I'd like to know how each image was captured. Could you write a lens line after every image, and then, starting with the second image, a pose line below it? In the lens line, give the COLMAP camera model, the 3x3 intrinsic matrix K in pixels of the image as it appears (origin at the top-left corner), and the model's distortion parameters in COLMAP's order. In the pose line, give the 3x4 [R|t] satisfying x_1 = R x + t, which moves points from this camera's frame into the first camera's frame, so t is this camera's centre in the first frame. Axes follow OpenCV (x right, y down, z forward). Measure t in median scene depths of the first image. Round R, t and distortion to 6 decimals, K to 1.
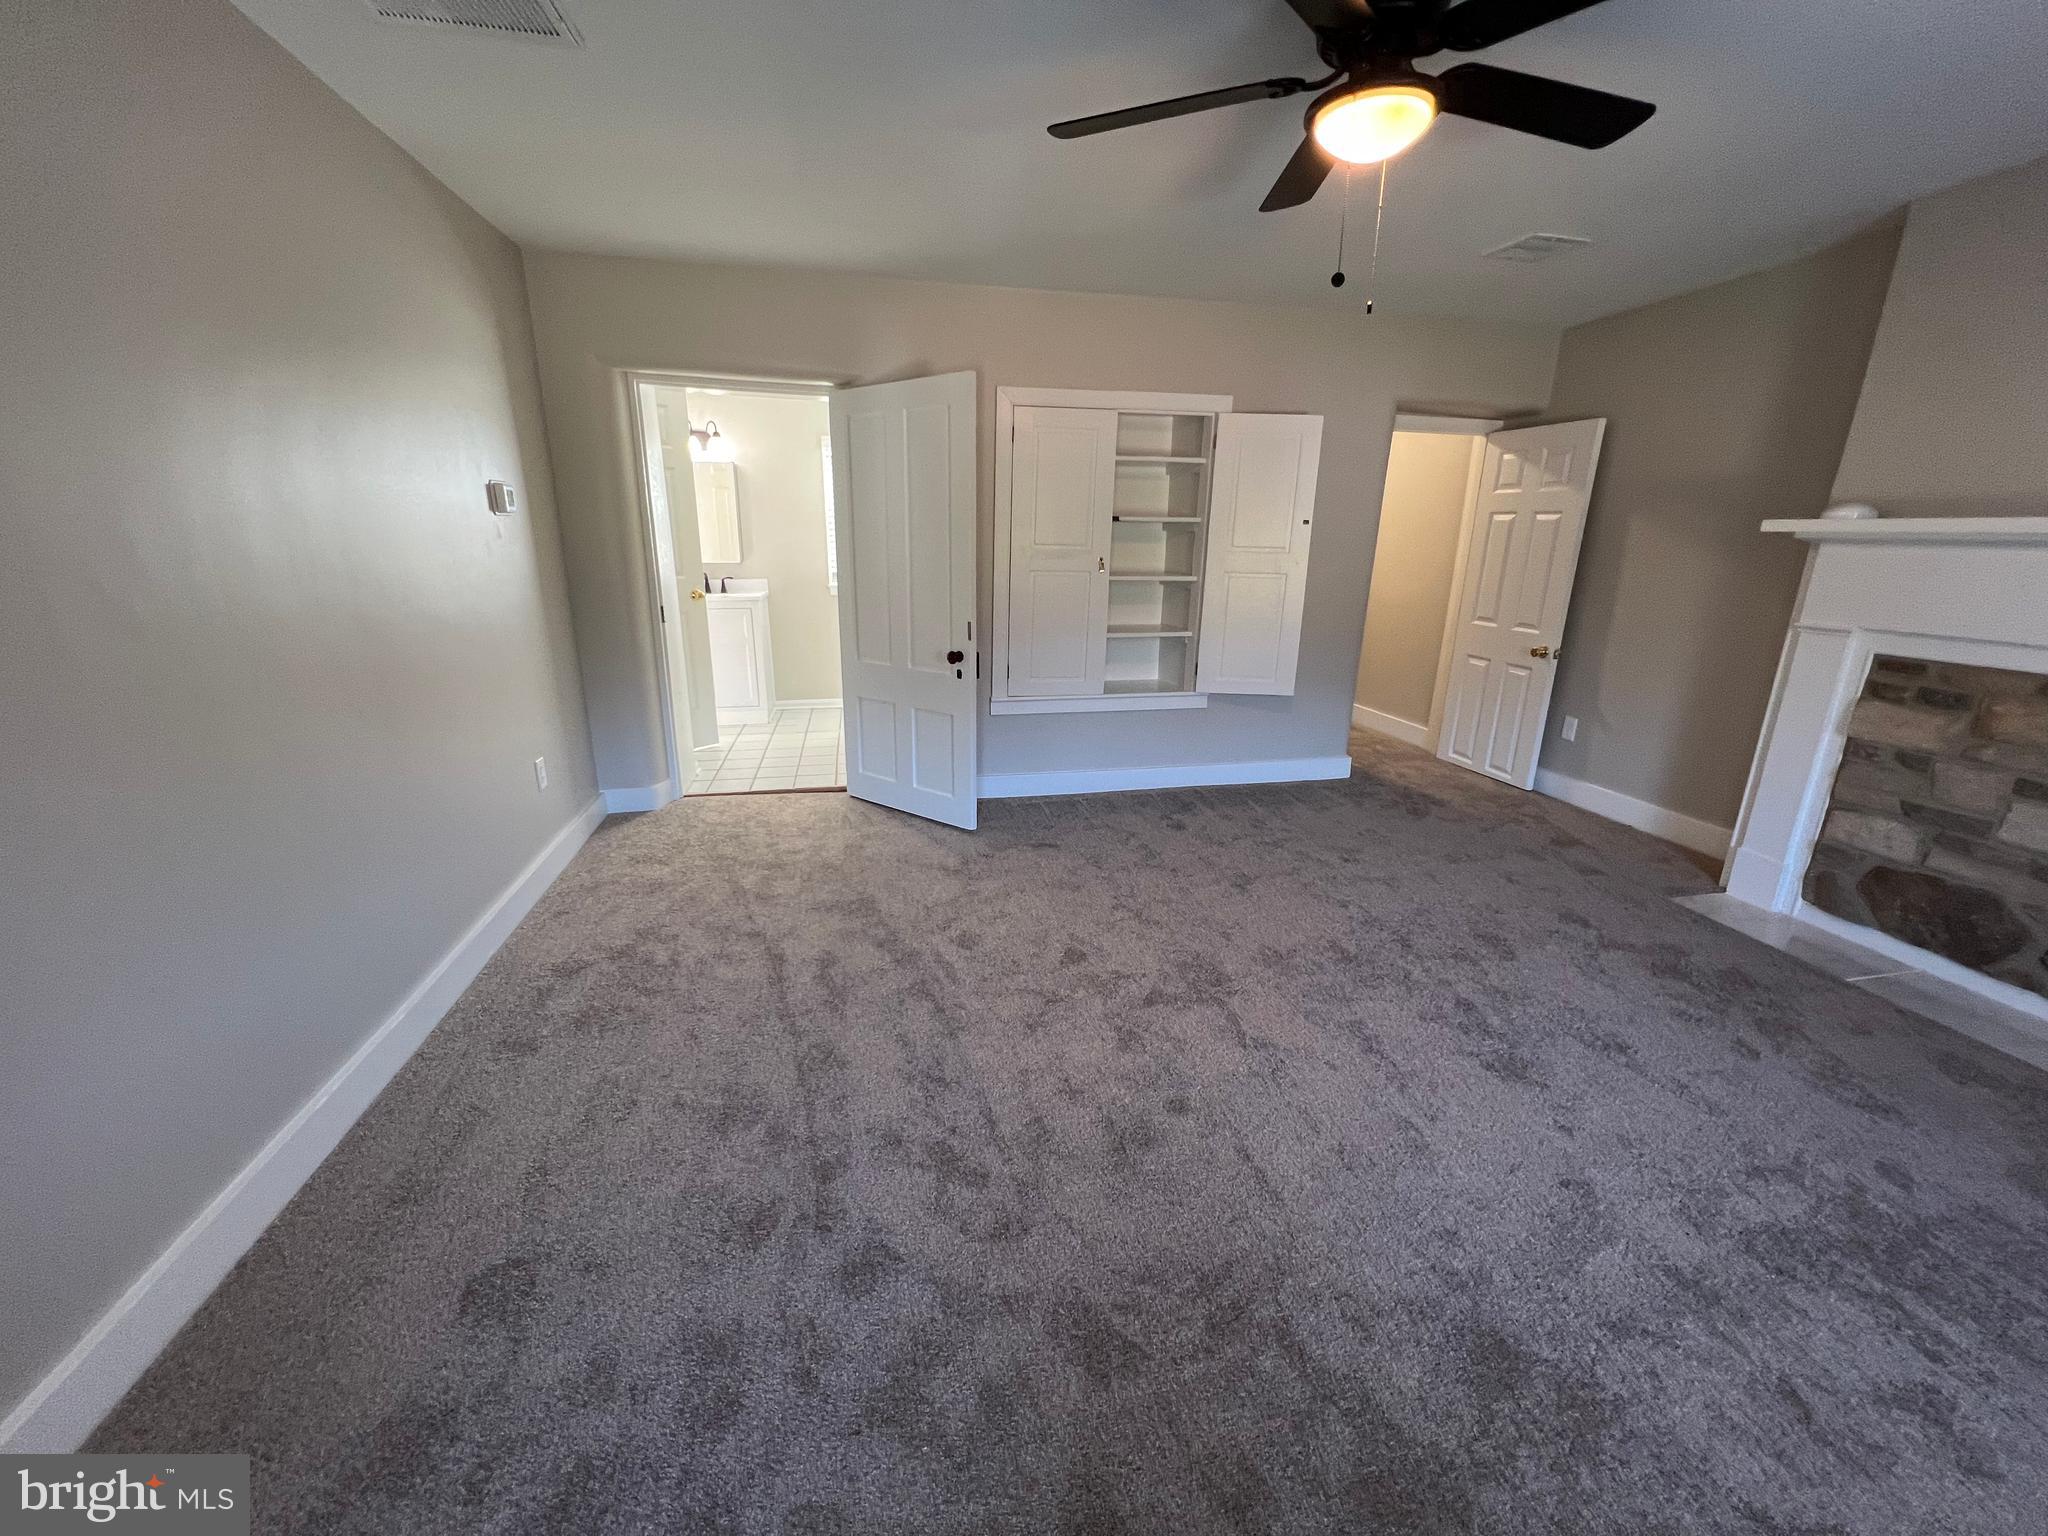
lens RADIAL K [[825.5, 0, 1025.1], [0, 825.5, 761.0], [0, 0, 1]] dist [-0.000140, -0.000033]
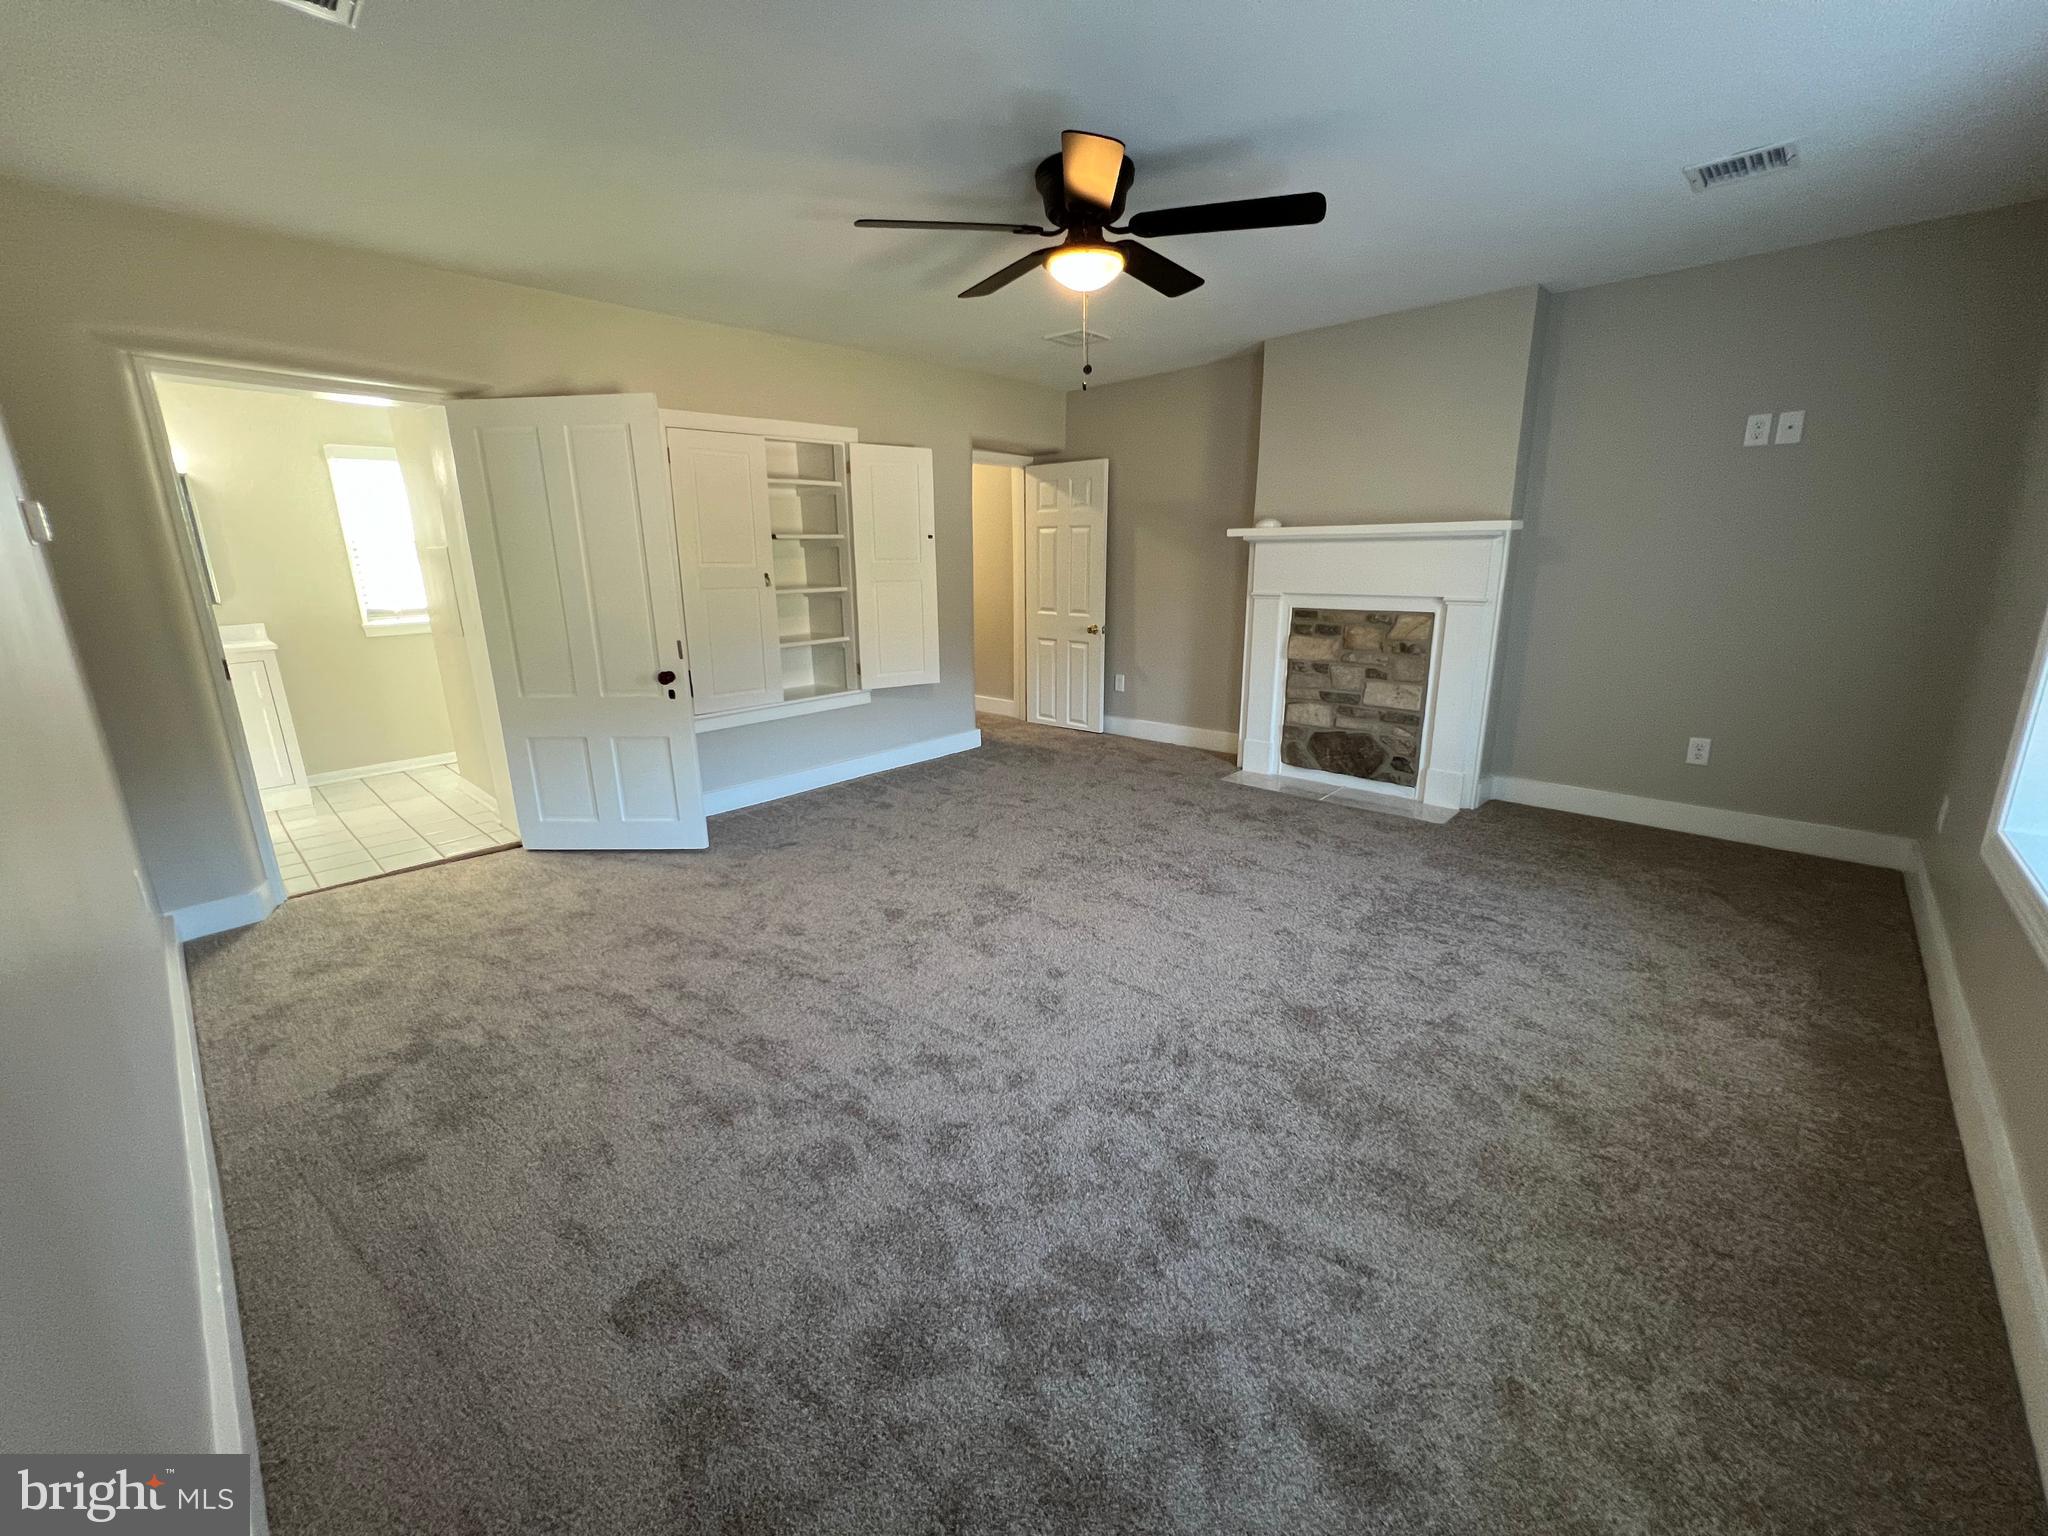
lens RADIAL K [[825.5, 0, 1025.1], [0, 825.5, 761.0], [0, 0, 1]] dist [-0.000140, -0.000033]
pose [[0.816008, -0.168065, 0.553068, -0.325795], [0.179842, 0.983128, 0.033408, 0.018324], [-0.549352, 0.072204, 0.832466, -0.059835]]
